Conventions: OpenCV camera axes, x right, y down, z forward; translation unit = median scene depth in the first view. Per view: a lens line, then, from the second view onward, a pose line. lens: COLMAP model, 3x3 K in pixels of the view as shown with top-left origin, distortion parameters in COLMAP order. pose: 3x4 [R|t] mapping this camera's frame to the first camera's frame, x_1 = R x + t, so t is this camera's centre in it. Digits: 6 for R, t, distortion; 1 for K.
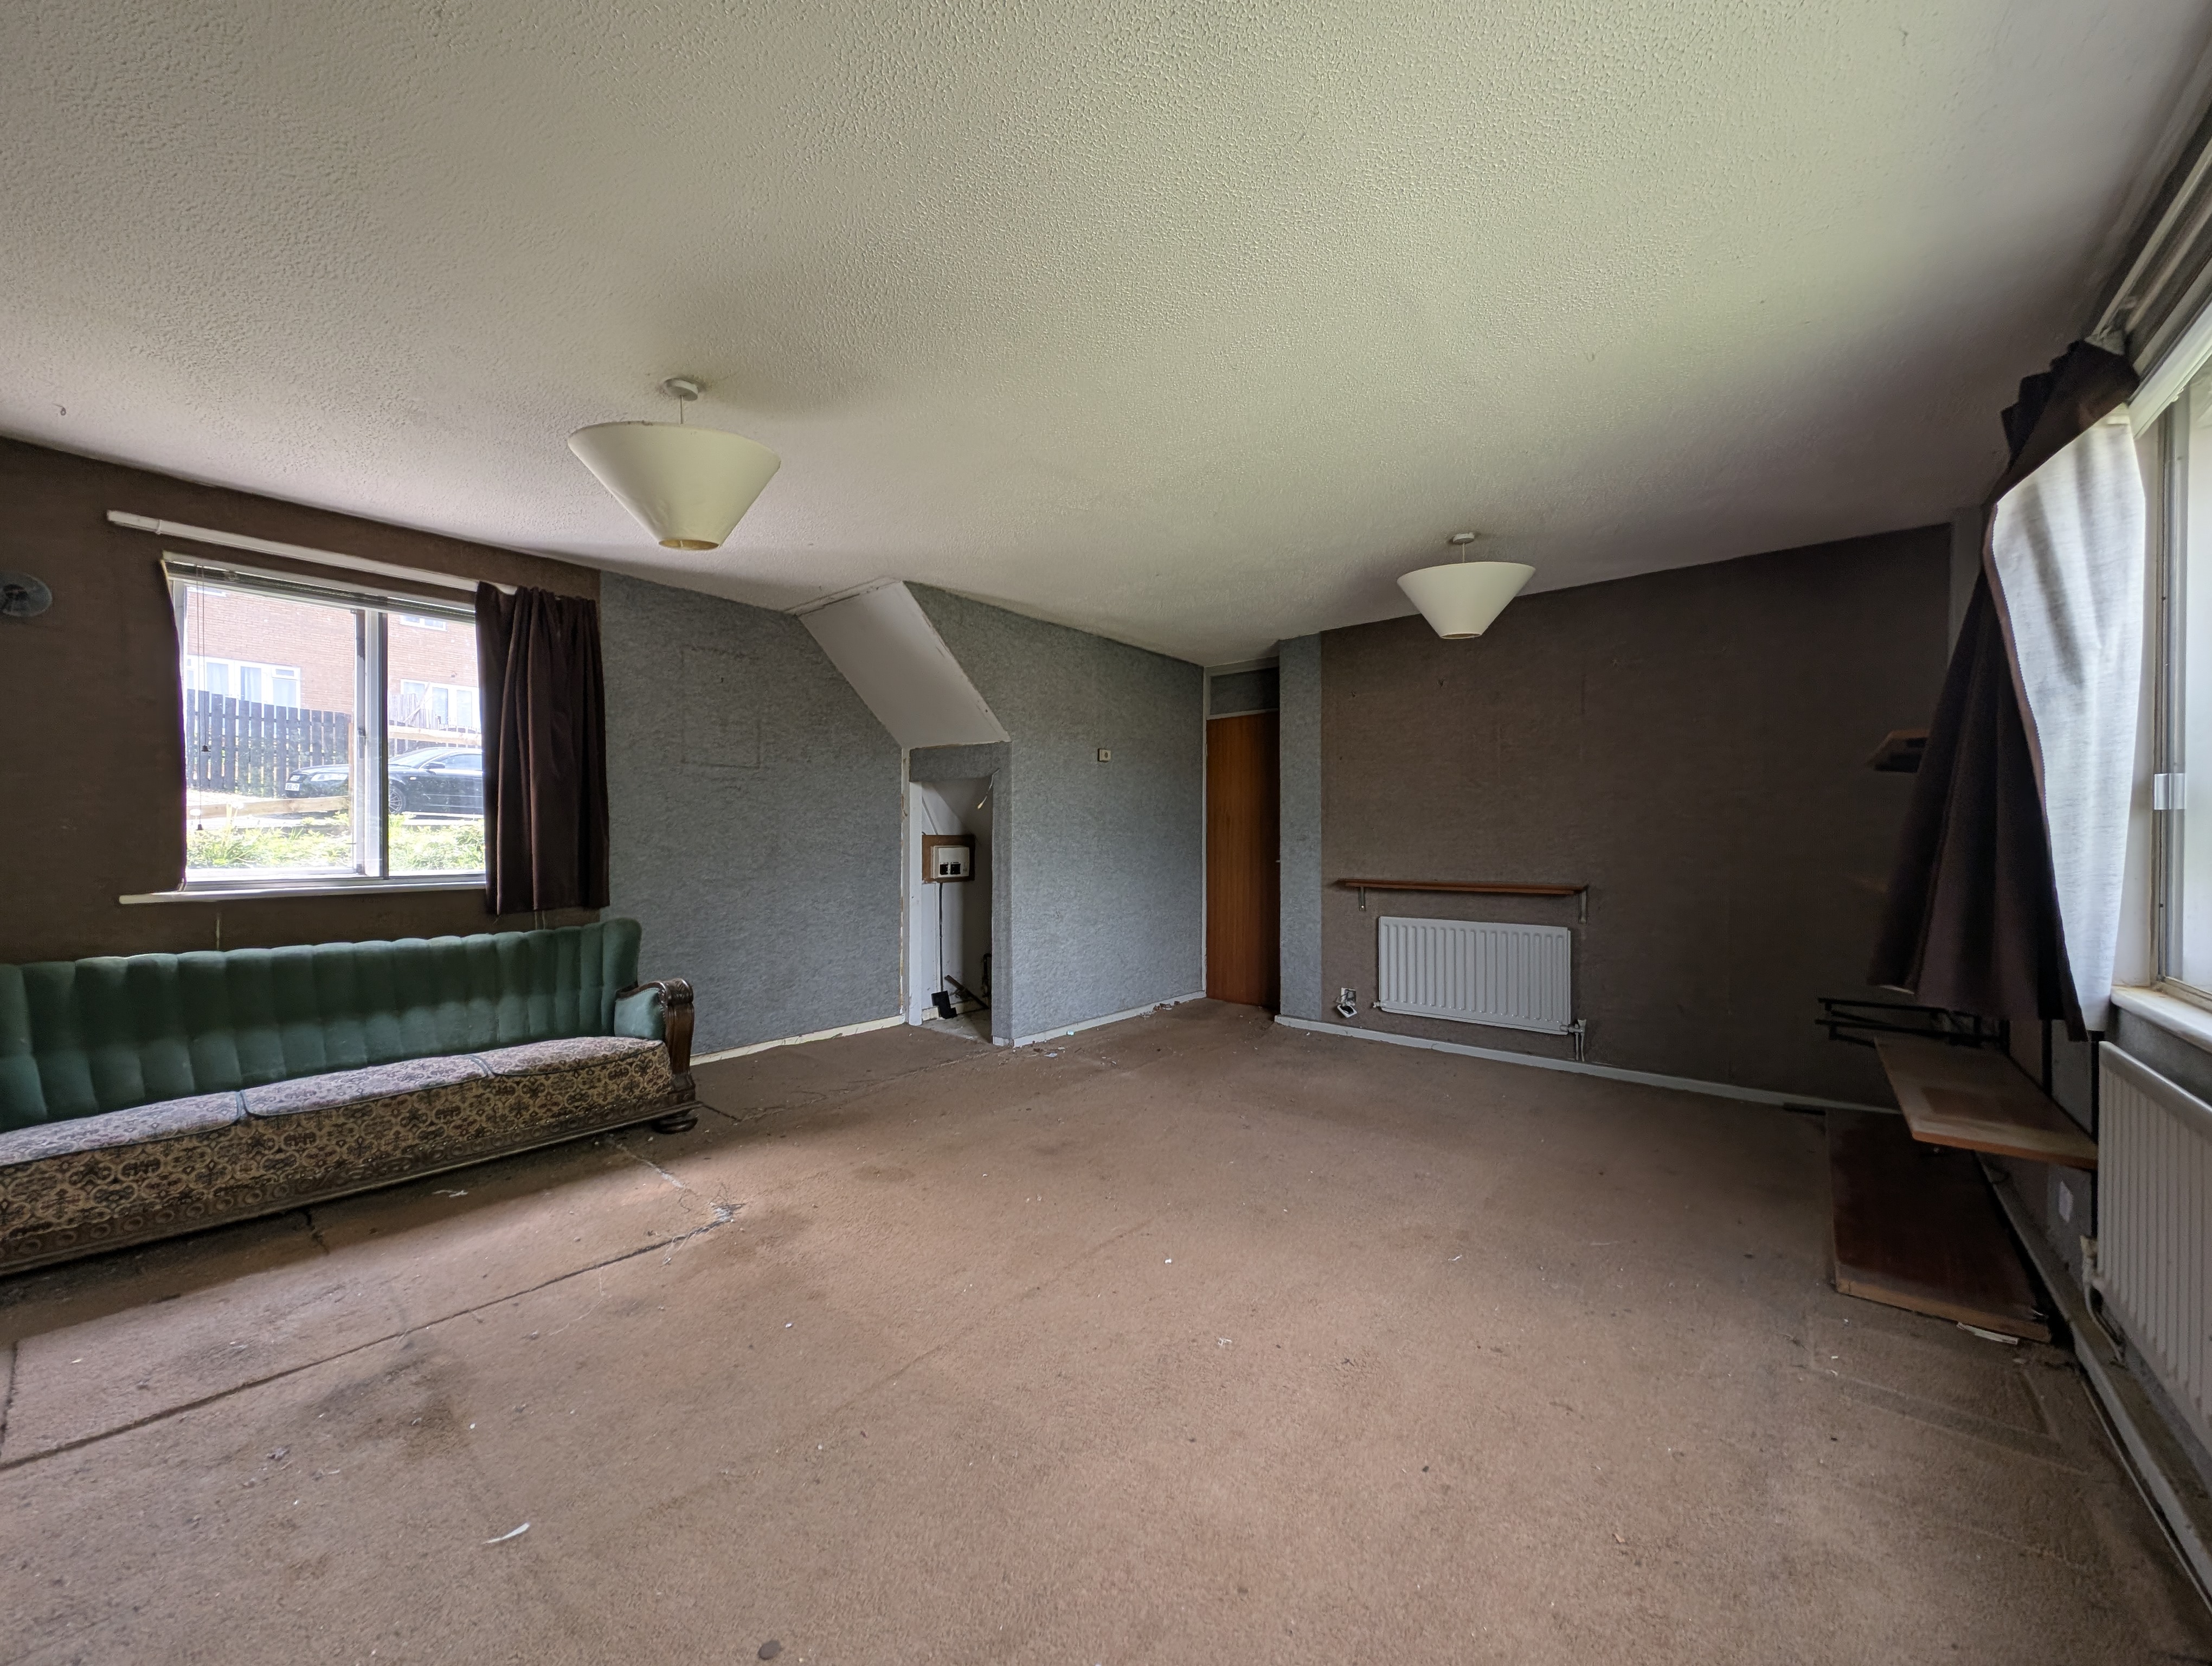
lens RADIAL K [[823.3, 0, 1108.4], [0, 823.3, 844.0], [0, 0, 1]] dist [0.008594, -0.009168]
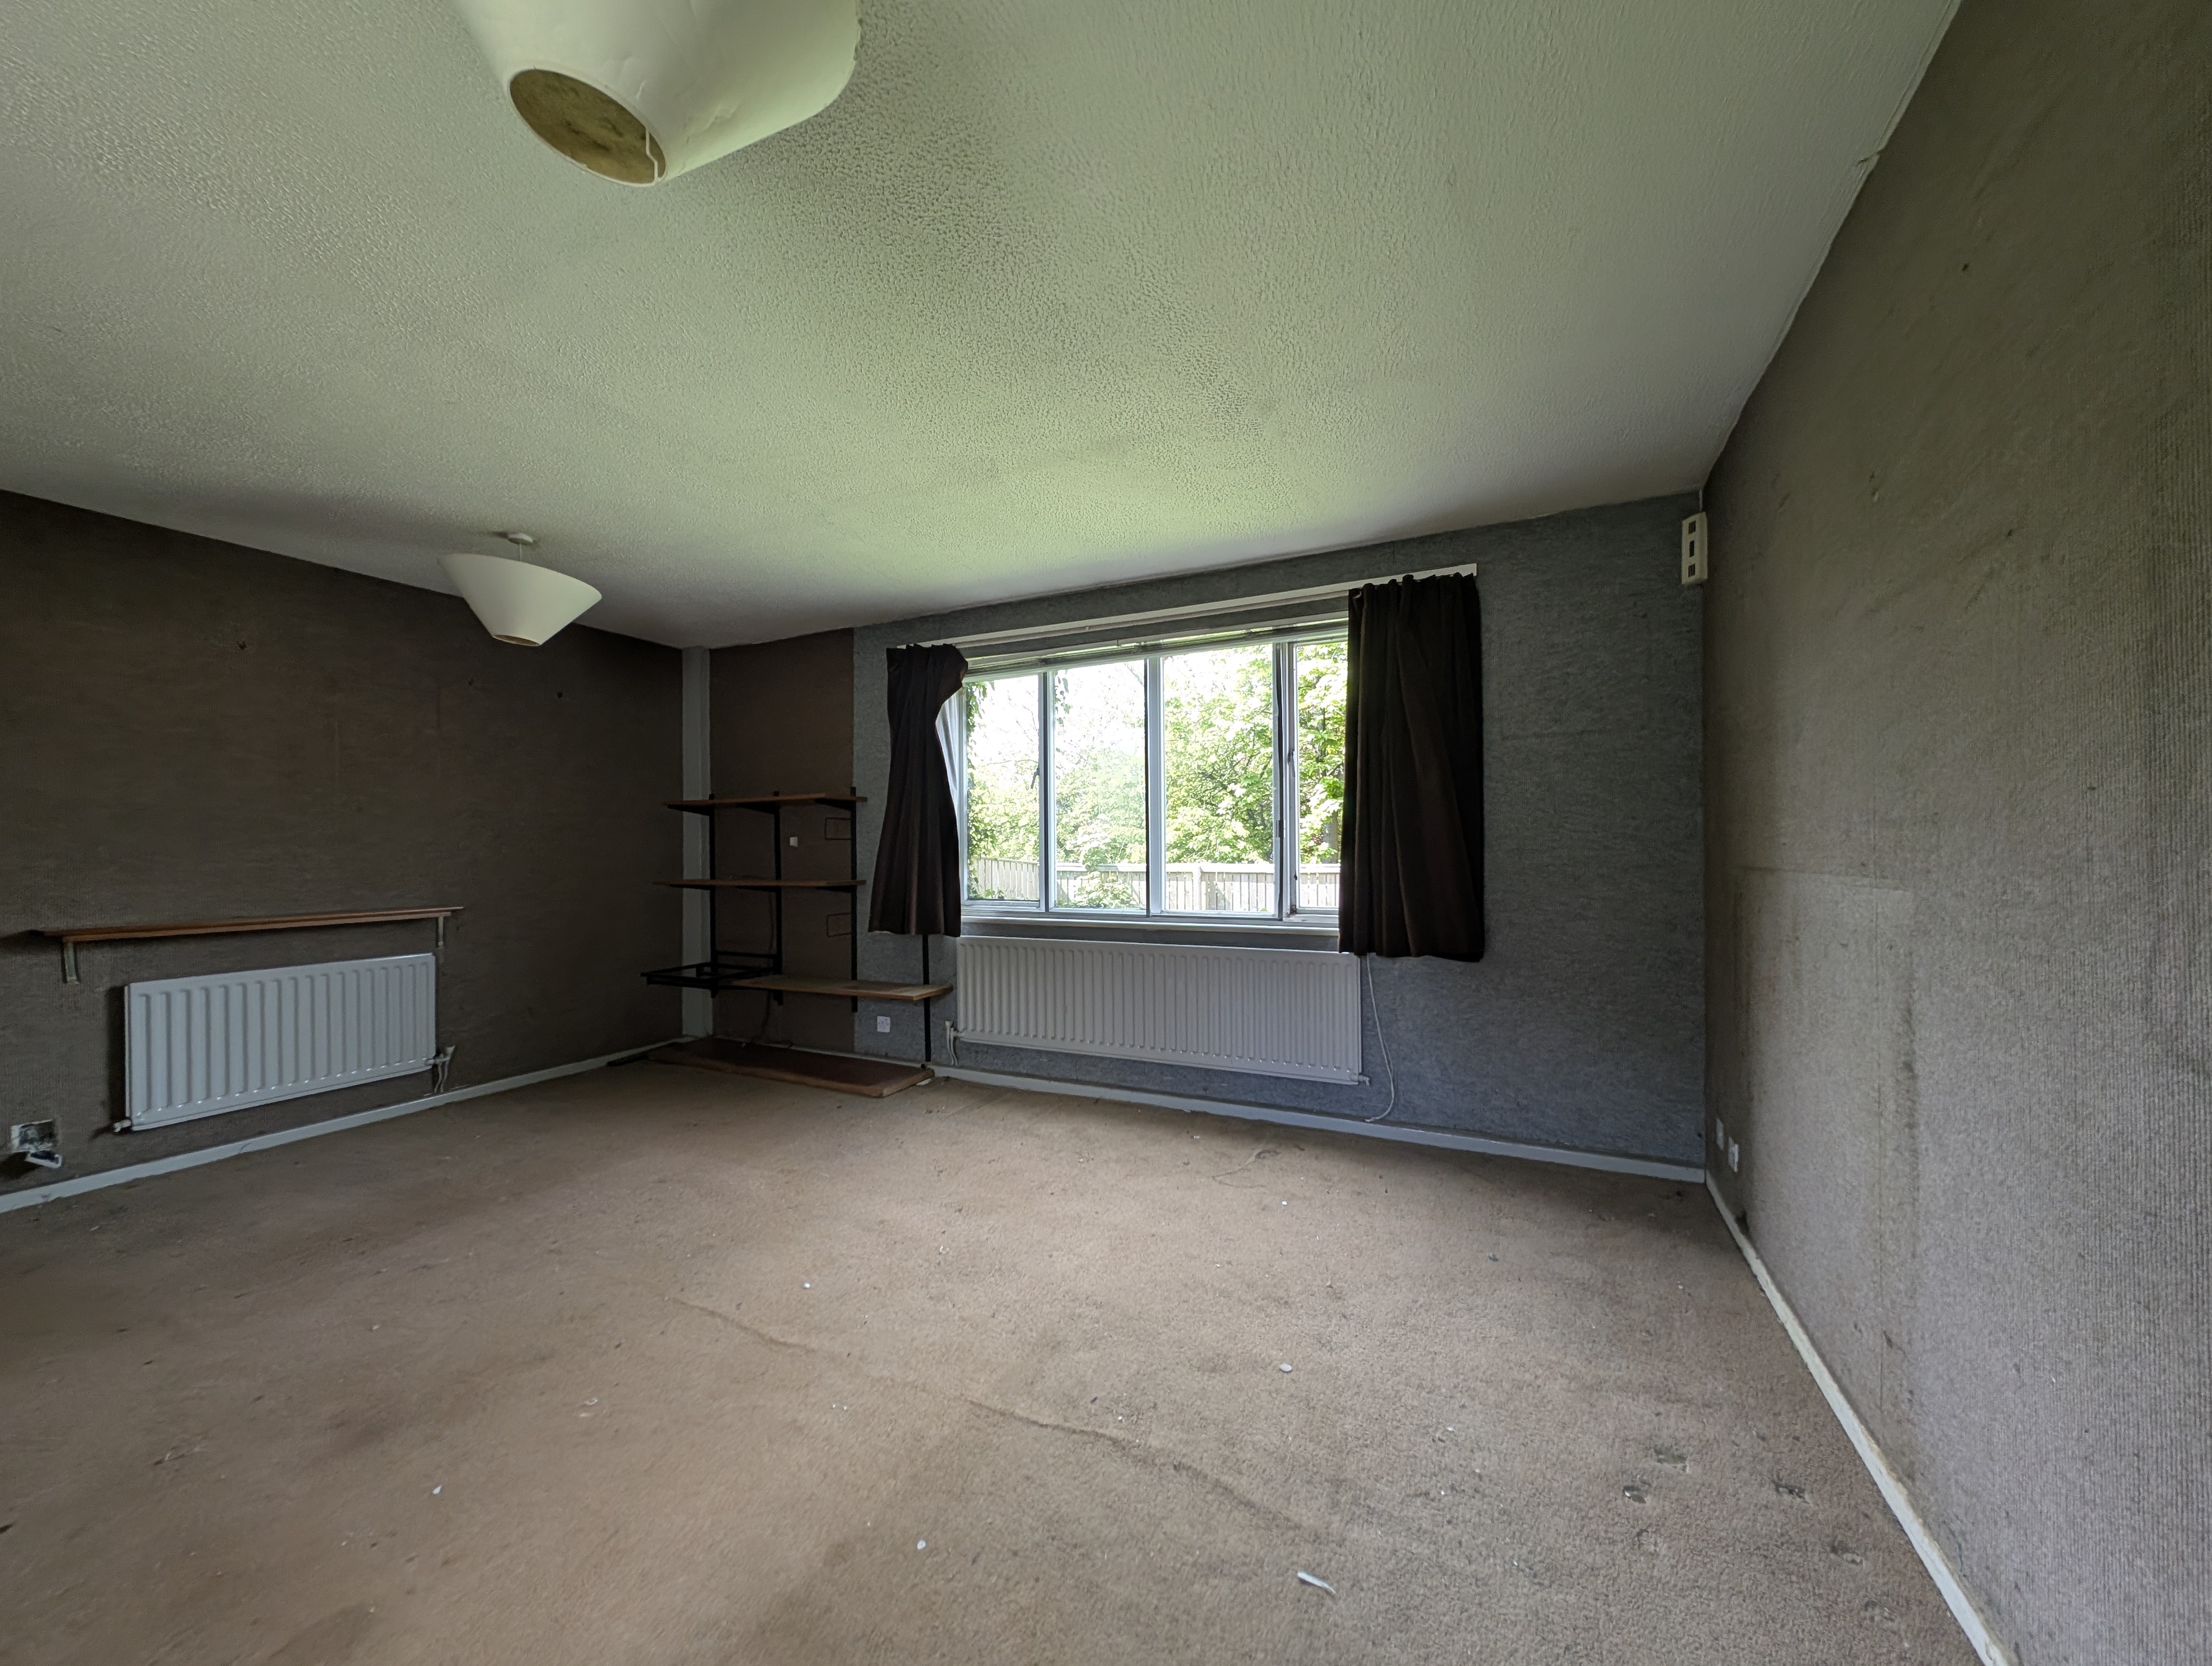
lens RADIAL K [[823.3, 0, 1108.4], [0, 823.3, 844.0], [0, 0, 1]] dist [0.008594, -0.009168]
pose [[-0.232157, 0.004906, 0.972666, -0.531224], [0.017810, 0.999841, -0.000792, -0.007317], [-0.972515, 0.017139, -0.232207, 0.475393]]
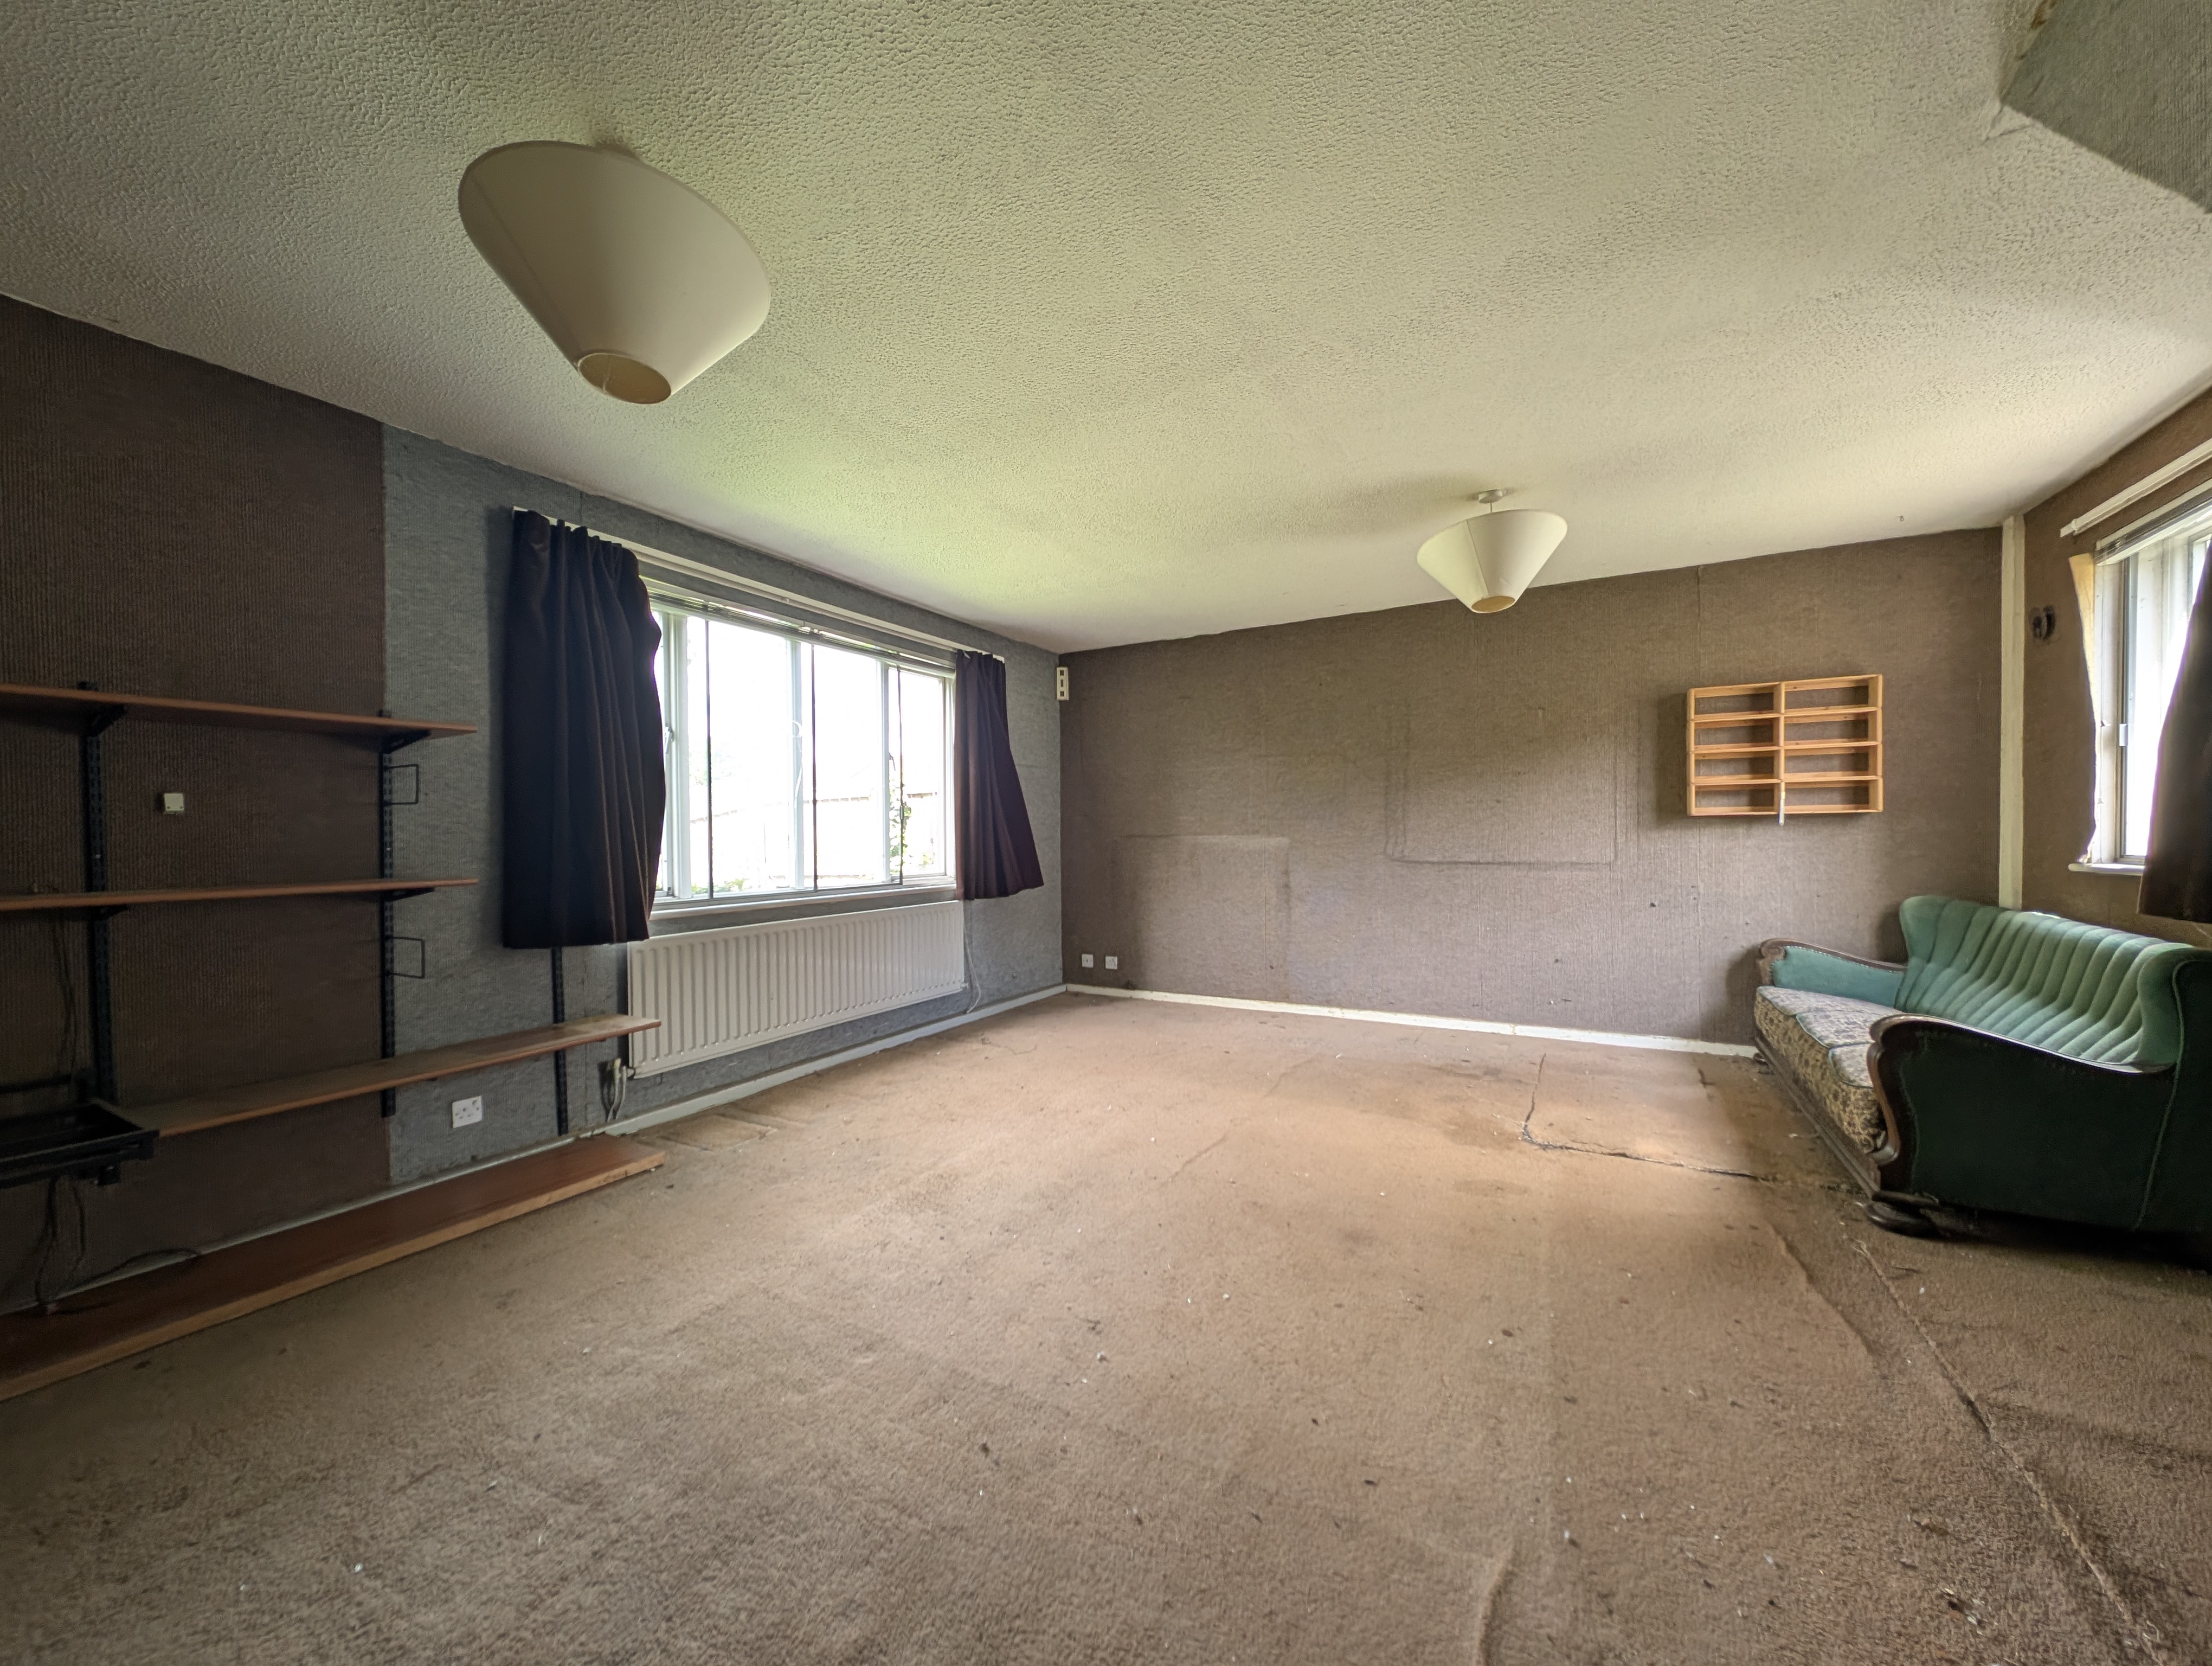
lens RADIAL K [[823.3, 0, 1108.4], [0, 823.3, 844.0], [0, 0, 1]] dist [0.008594, -0.009168]
pose [[-0.984446, 0.012467, -0.175243, 0.201072], [0.009081, 0.999757, 0.020109, 0.001539], [0.175451, 0.018205, -0.984320, 1.248933]]
